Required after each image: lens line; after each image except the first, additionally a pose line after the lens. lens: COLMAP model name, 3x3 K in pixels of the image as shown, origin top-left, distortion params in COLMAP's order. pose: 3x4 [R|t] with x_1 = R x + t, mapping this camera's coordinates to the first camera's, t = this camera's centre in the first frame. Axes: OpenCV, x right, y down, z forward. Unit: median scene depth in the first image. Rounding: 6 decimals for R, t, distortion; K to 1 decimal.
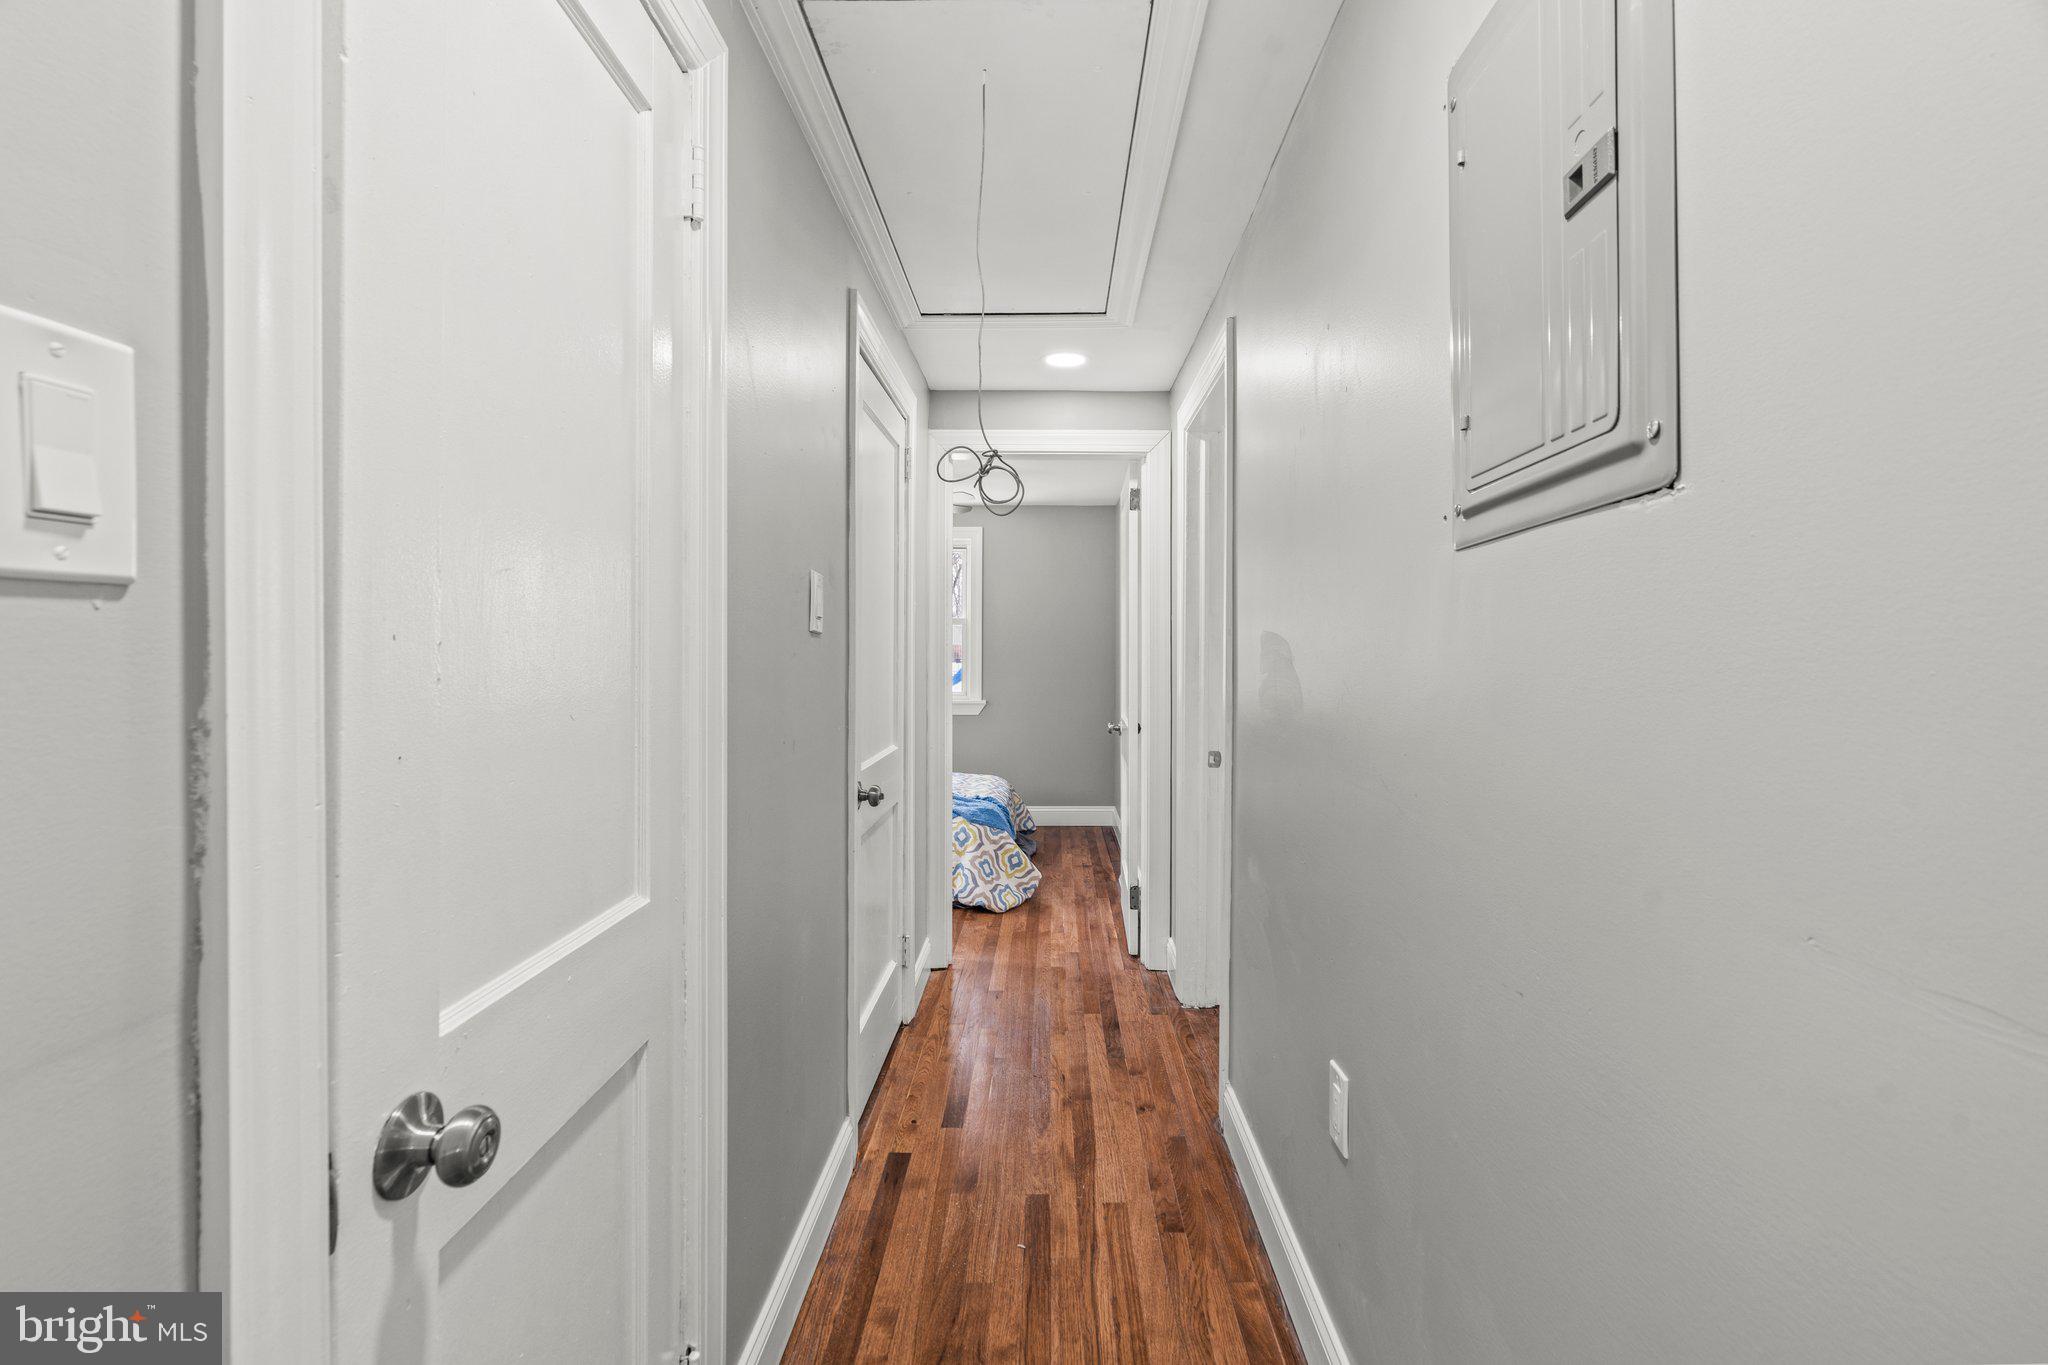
lens RADIAL K [[913.4, 0, 1019.2], [0, 913.4, 673.9], [0, 0, 1]] dist [-0.000347, -0.000247]
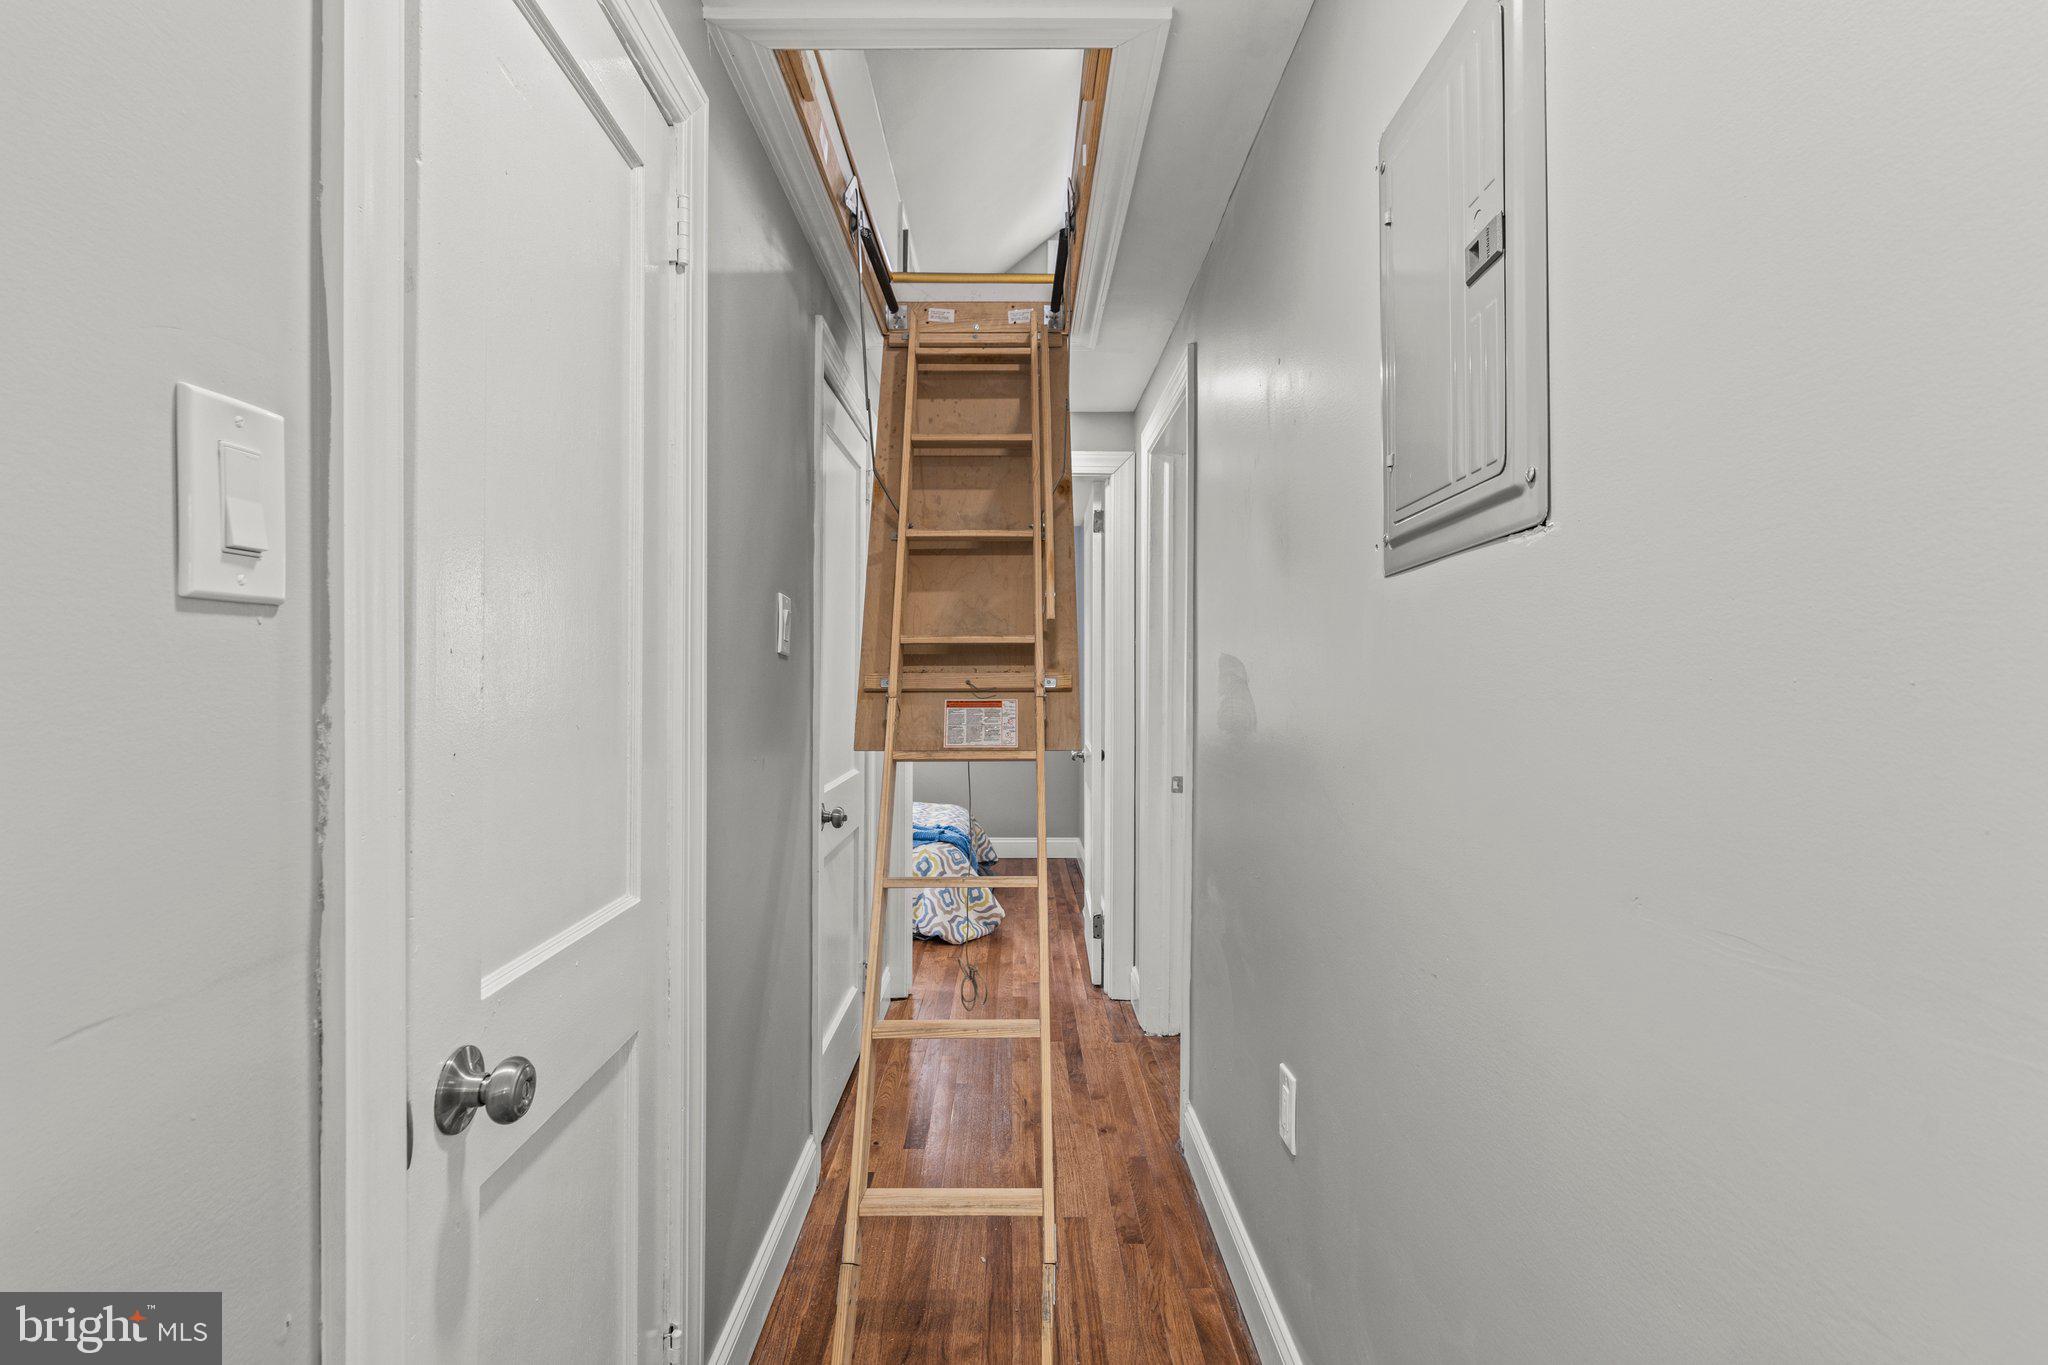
lens RADIAL K [[967.8, 0, 986.5], [0, 967.8, 705.9], [0, 0, 1]] dist [0.001347, 0.000090]
pose [[0.999972, 0.001066, 0.007426, -0.003349], [-0.001089, 0.999995, 0.003070, 0.008907], [-0.007422, -0.003078, 0.999968, -0.084003]]
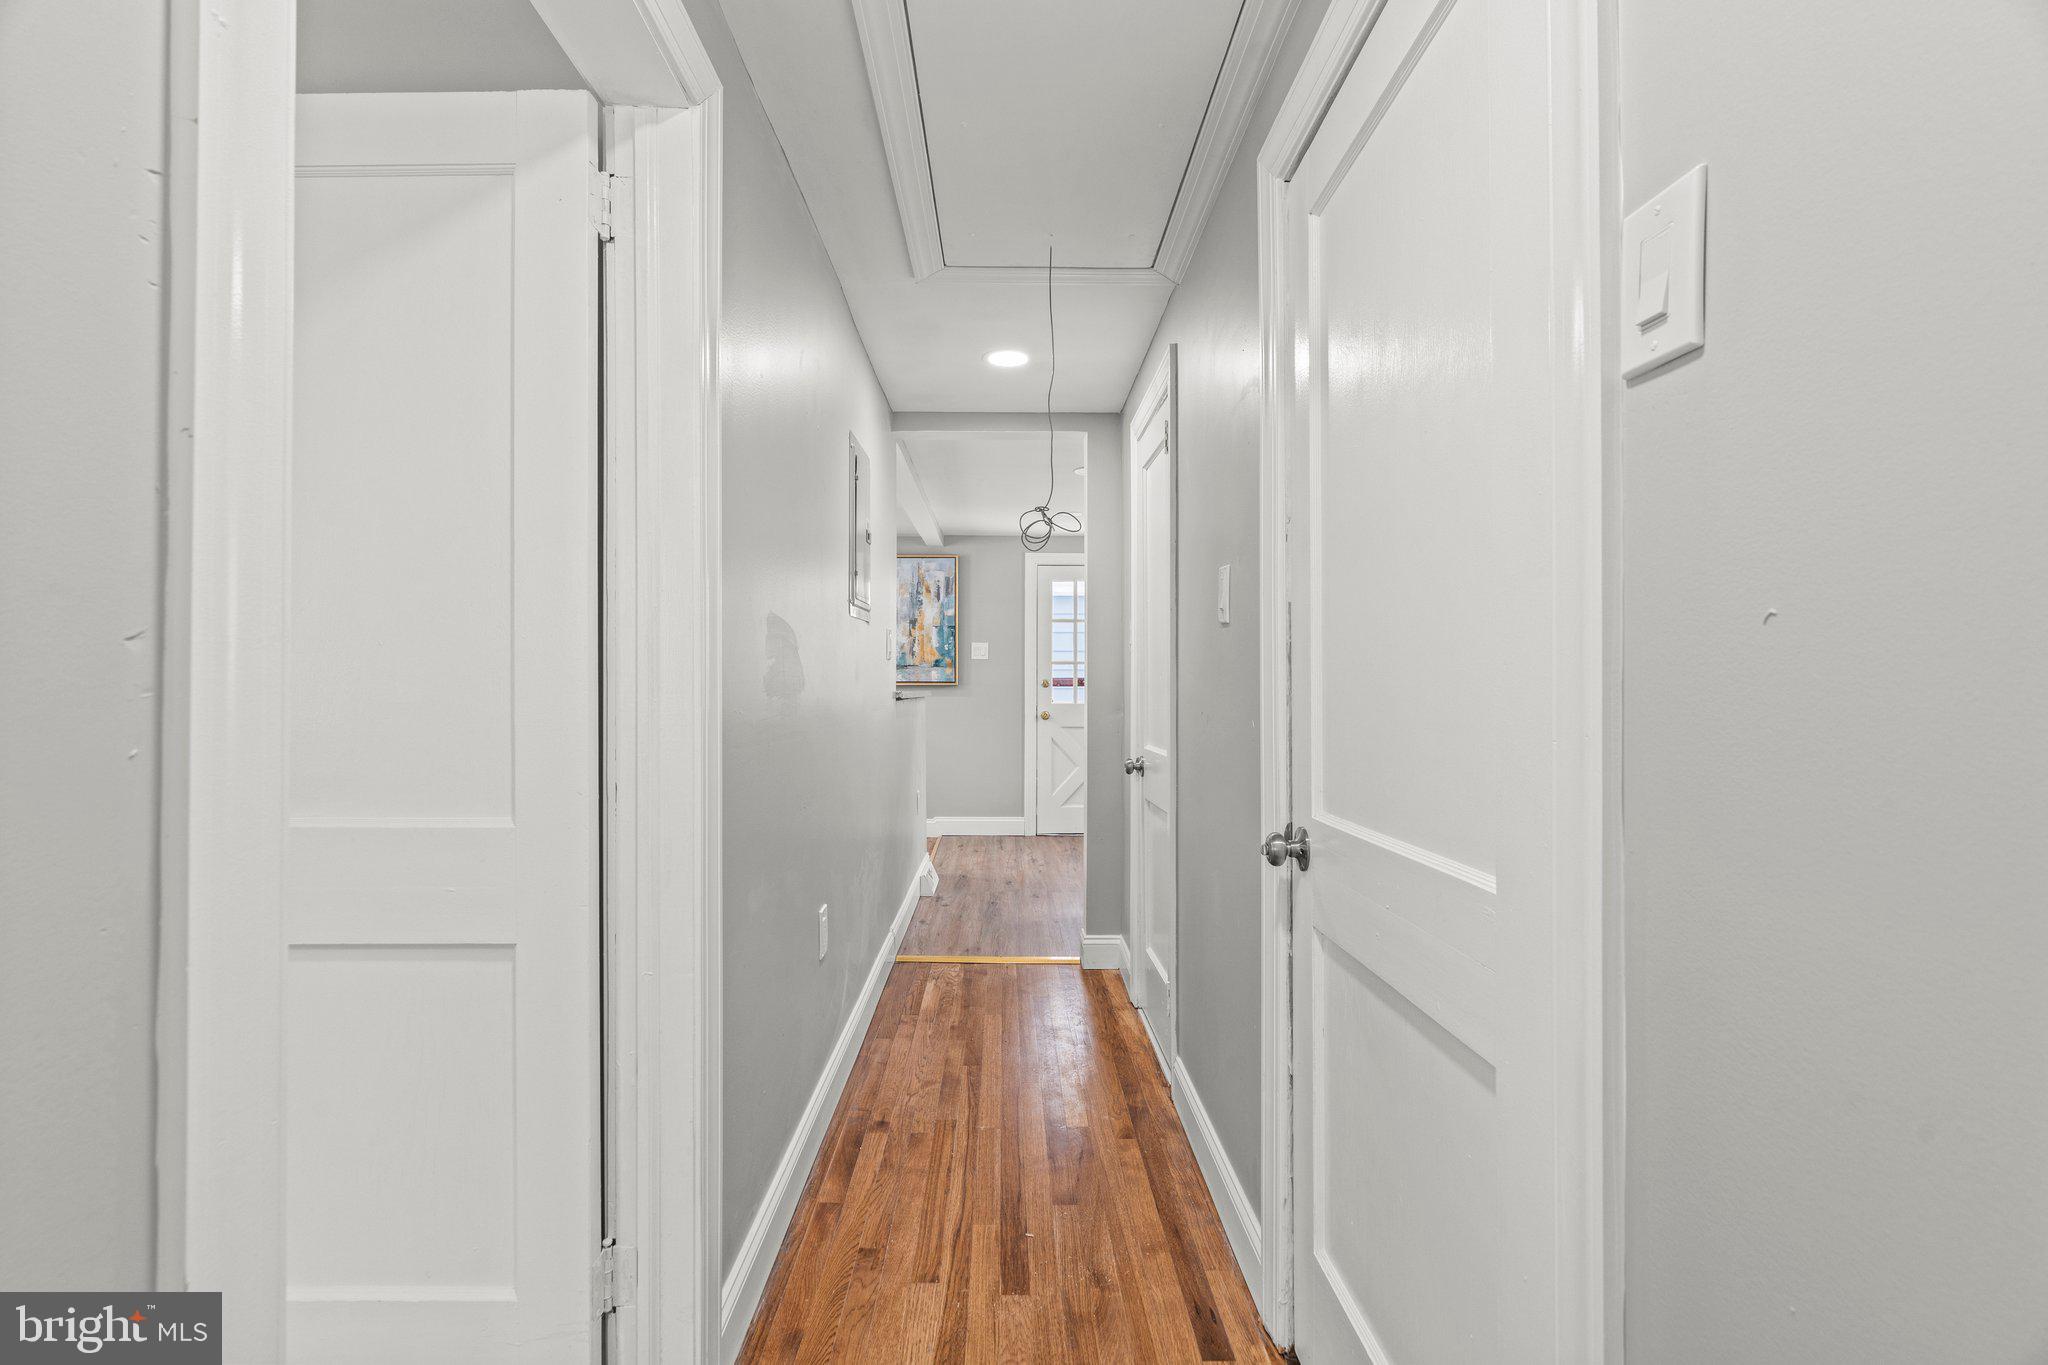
lens RADIAL K [[913.4, 0, 1019.2], [0, 913.4, 673.9], [0, 0, 1]] dist [-0.000347, -0.000247]
pose [[-0.998730, -0.004273, -0.050202, 0.070479], [-0.004540, 0.999976, 0.005203, 0.009794], [0.050179, 0.005425, -0.998726, 2.110993]]
